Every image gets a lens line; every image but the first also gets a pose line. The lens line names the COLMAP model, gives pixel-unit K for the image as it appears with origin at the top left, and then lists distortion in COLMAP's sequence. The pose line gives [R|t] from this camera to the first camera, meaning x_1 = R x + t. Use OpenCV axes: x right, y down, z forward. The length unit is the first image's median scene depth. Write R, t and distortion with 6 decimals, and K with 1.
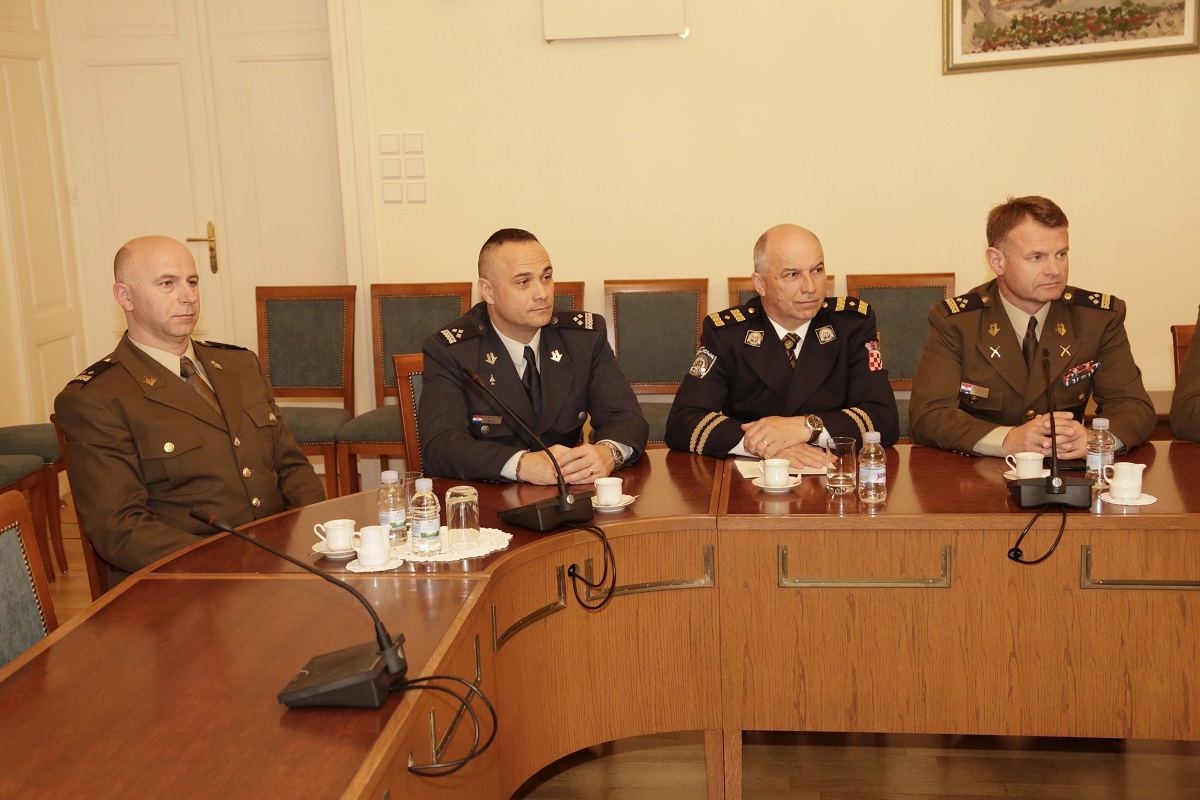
lens RADIAL K [[1500.0, 0, 598.2], [0, 1500.0, 397.1], [0, 0, 1]] dist [0.095691, 0.000000]
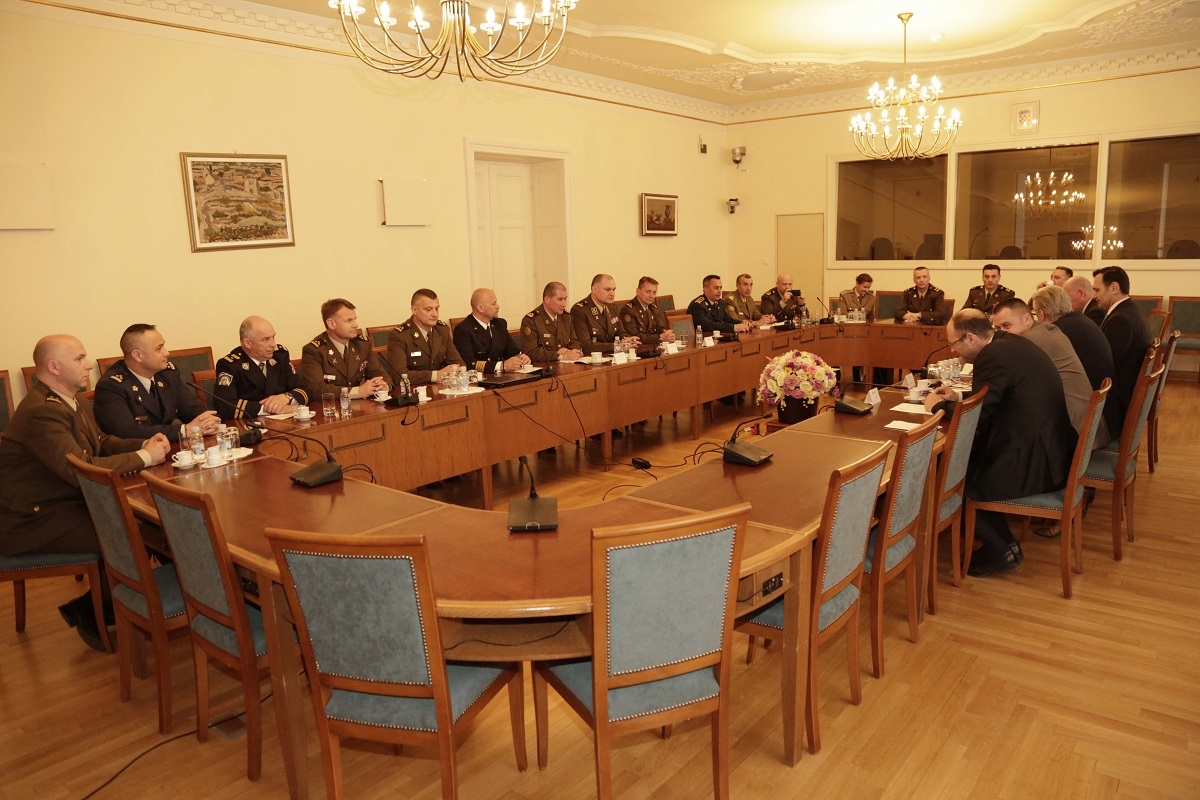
lens RADIAL K [[835.3, 0, 603.1], [0, 835.3, 396.4], [0, 0, 1]] dist [0.009965, 0.001316]
pose [[0.536701, -0.135134, 0.832881, -0.661182], [0.175363, 0.983402, 0.046554, 0.041412], [-0.825348, 0.121071, 0.551491, -0.124628]]
